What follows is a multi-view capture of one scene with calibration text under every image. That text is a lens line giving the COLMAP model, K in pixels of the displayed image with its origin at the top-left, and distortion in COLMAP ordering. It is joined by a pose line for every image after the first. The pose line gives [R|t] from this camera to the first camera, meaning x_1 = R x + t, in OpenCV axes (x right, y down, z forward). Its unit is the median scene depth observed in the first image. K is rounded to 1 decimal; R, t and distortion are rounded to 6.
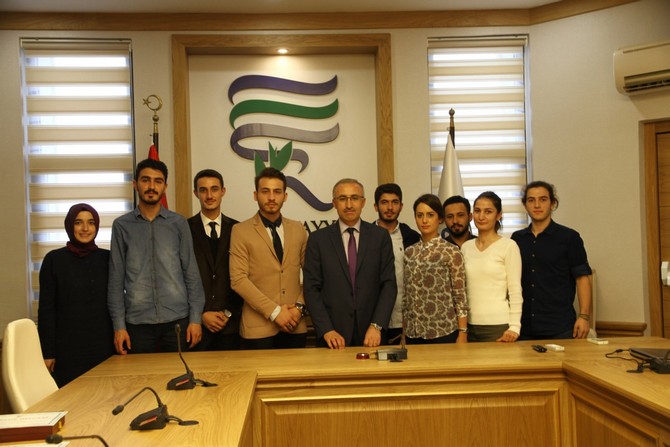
lens RADIAL K [[840.3, 0, 335.0], [0, 840.3, 223.5], [0, 0, 1]] dist [0.099135, 0.019552]
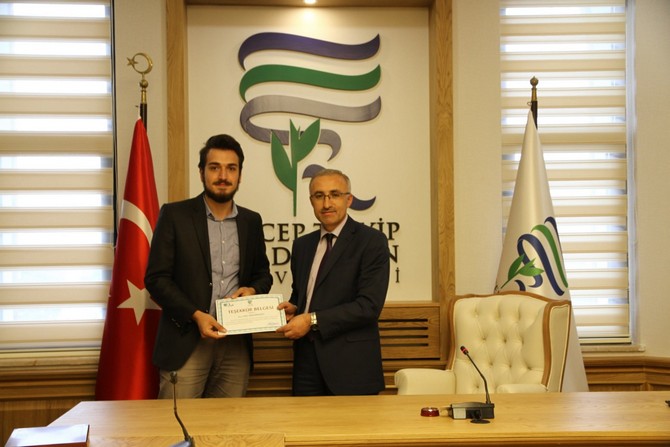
lens RADIAL K [[951.0, 0, 335.0], [0, 951.0, 223.5], [0, 0, 1]] dist [0.132048, 0.035605]
pose [[0.999858, 0.014919, -0.007840, -0.029906], [-0.014975, 0.999862, -0.007148, 0.003826], [0.007732, 0.007264, 0.999944, 0.132916]]
